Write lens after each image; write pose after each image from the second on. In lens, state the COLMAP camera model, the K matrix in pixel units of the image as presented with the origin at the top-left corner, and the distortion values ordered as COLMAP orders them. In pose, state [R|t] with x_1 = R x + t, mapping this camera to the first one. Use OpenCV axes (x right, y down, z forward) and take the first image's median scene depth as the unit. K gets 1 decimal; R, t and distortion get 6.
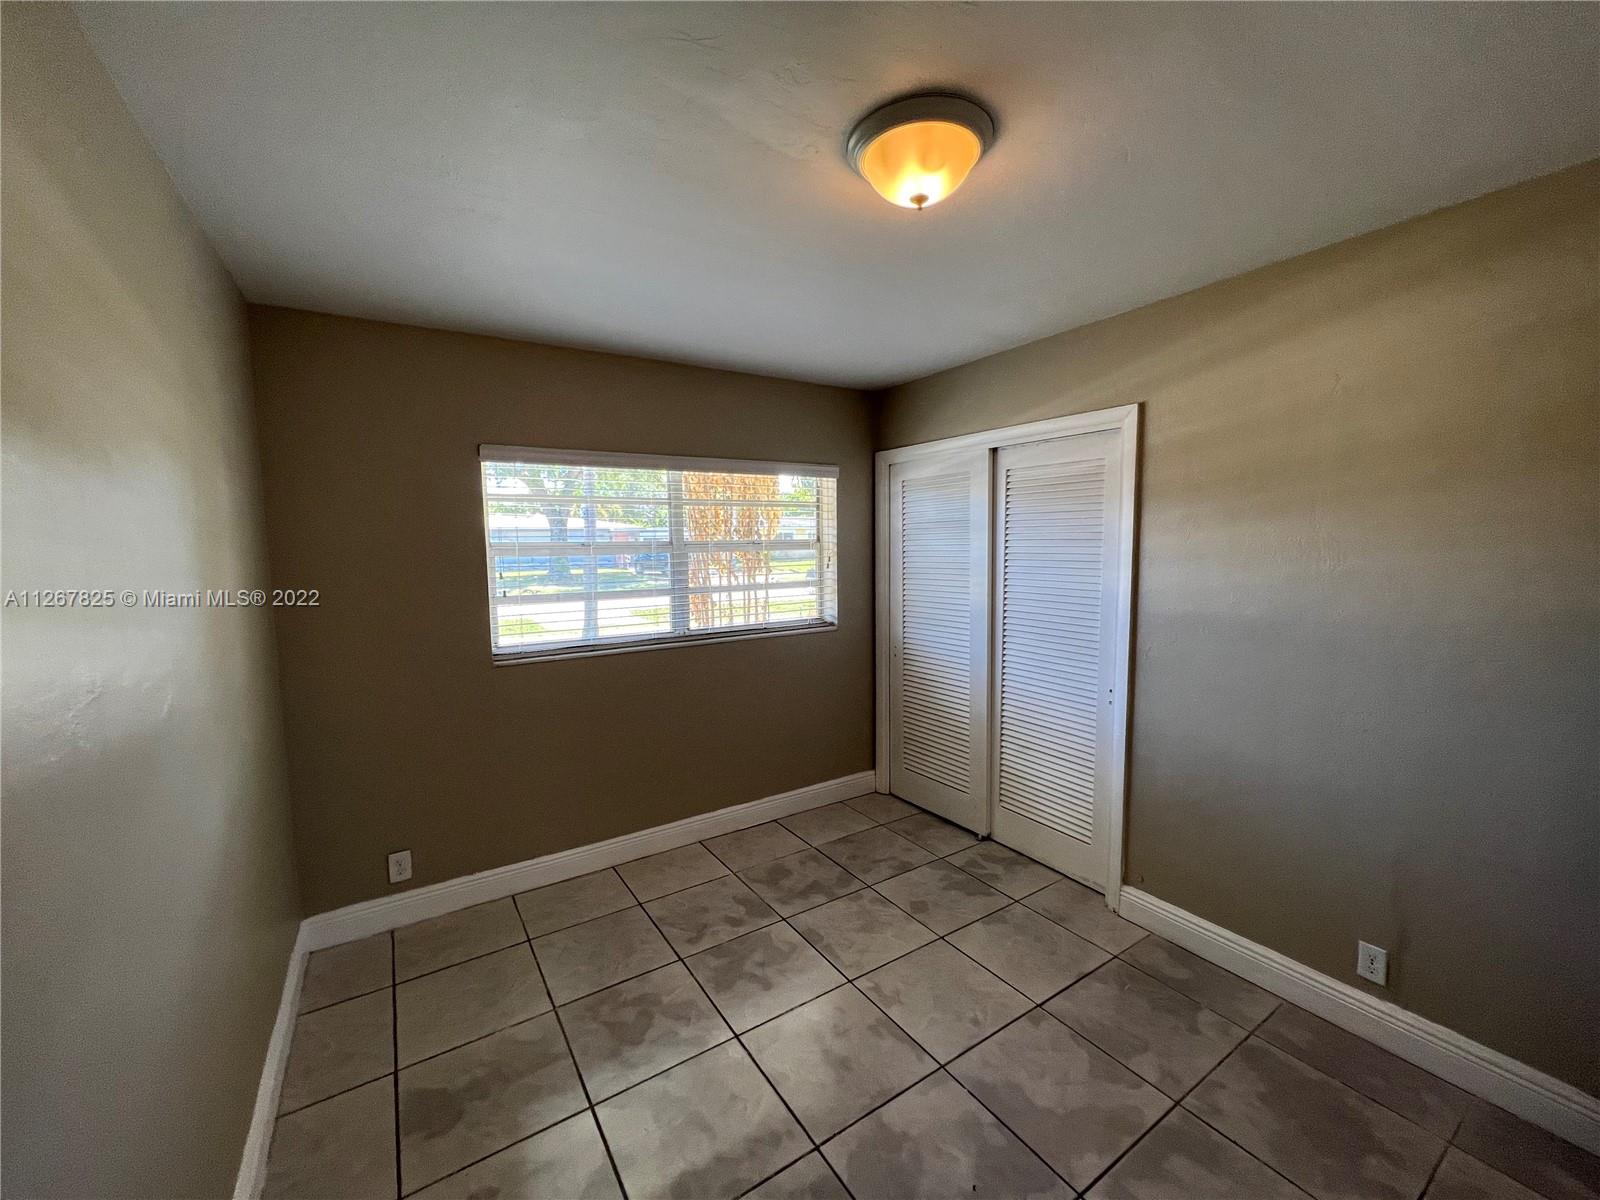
lens RADIAL K [[640.2, 0, 803.3], [0, 640.2, 599.1], [0, 0, 1]] dist [-0.002817, 0.000125]
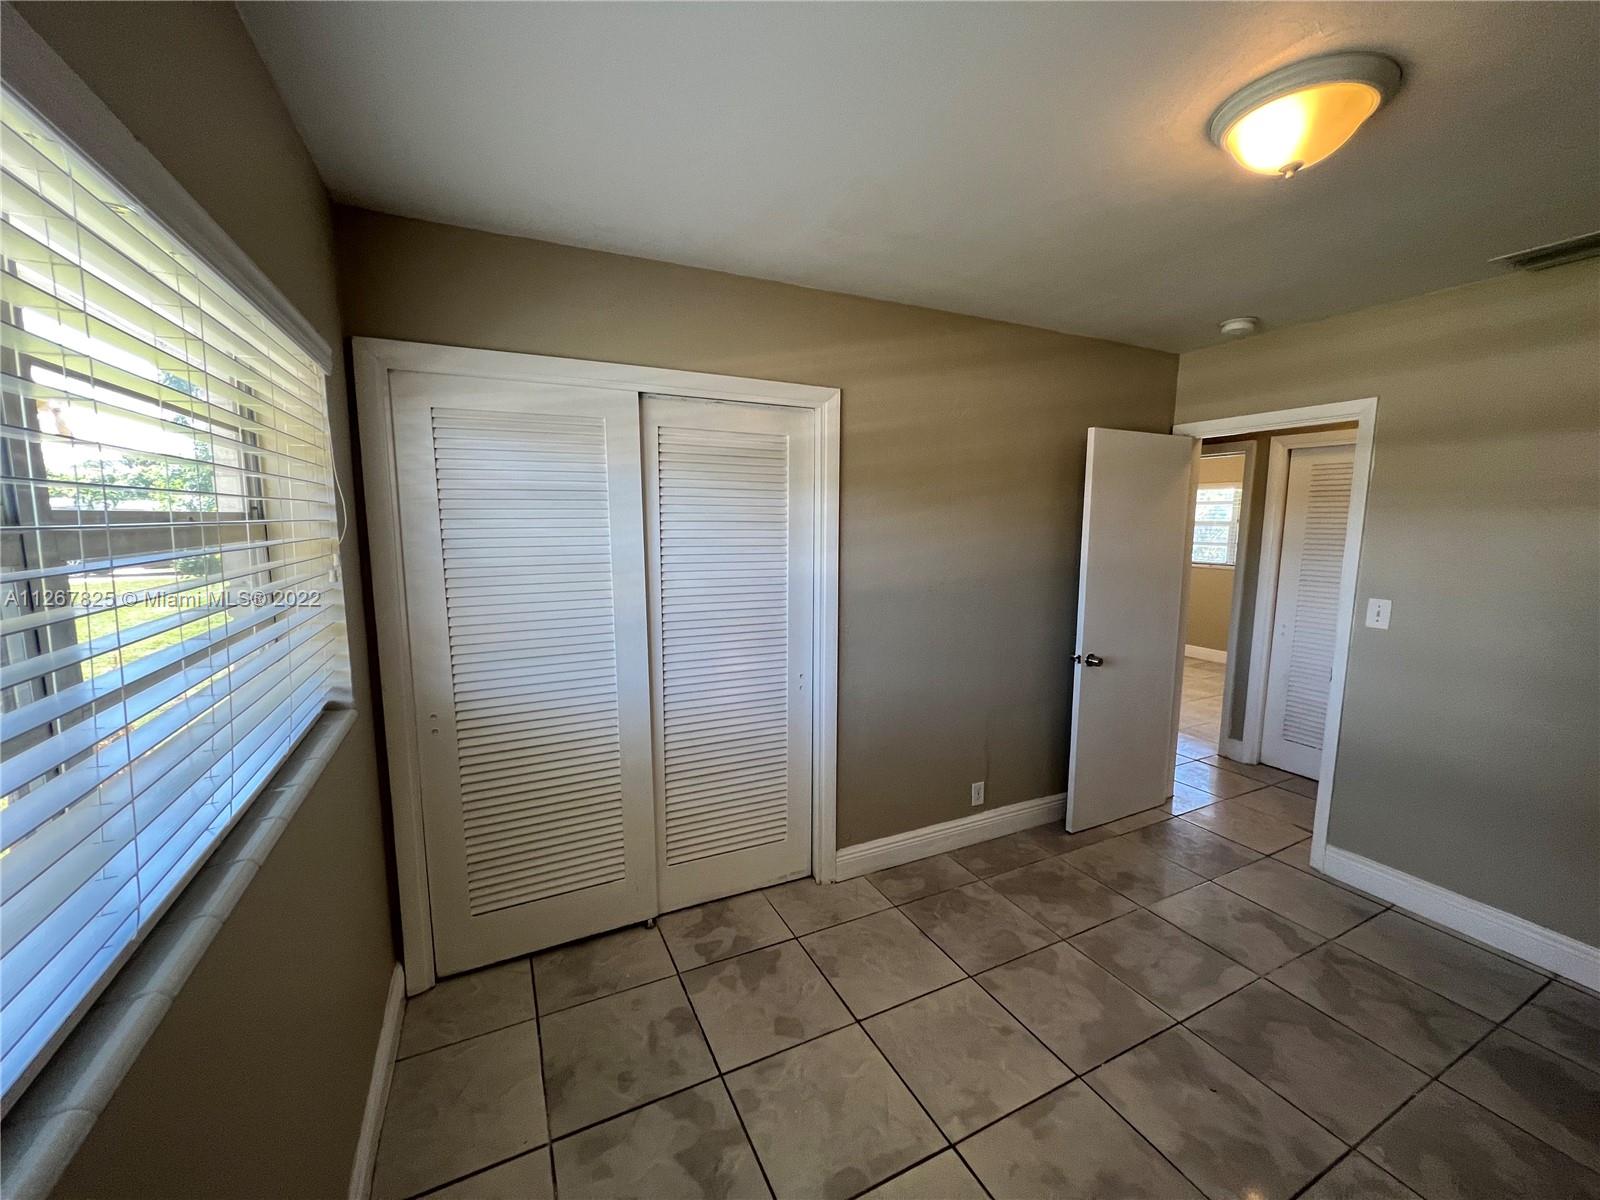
lens RADIAL K [[640.2, 0, 804.4], [0, 640.2, 605.0], [0, 0, 1]] dist [-0.002817, 0.000125]
pose [[0.117055, -0.120096, 0.985837, -0.447256], [0.081892, 0.990448, 0.110934, -0.069672], [-0.989743, 0.067747, 0.125772, 0.805886]]
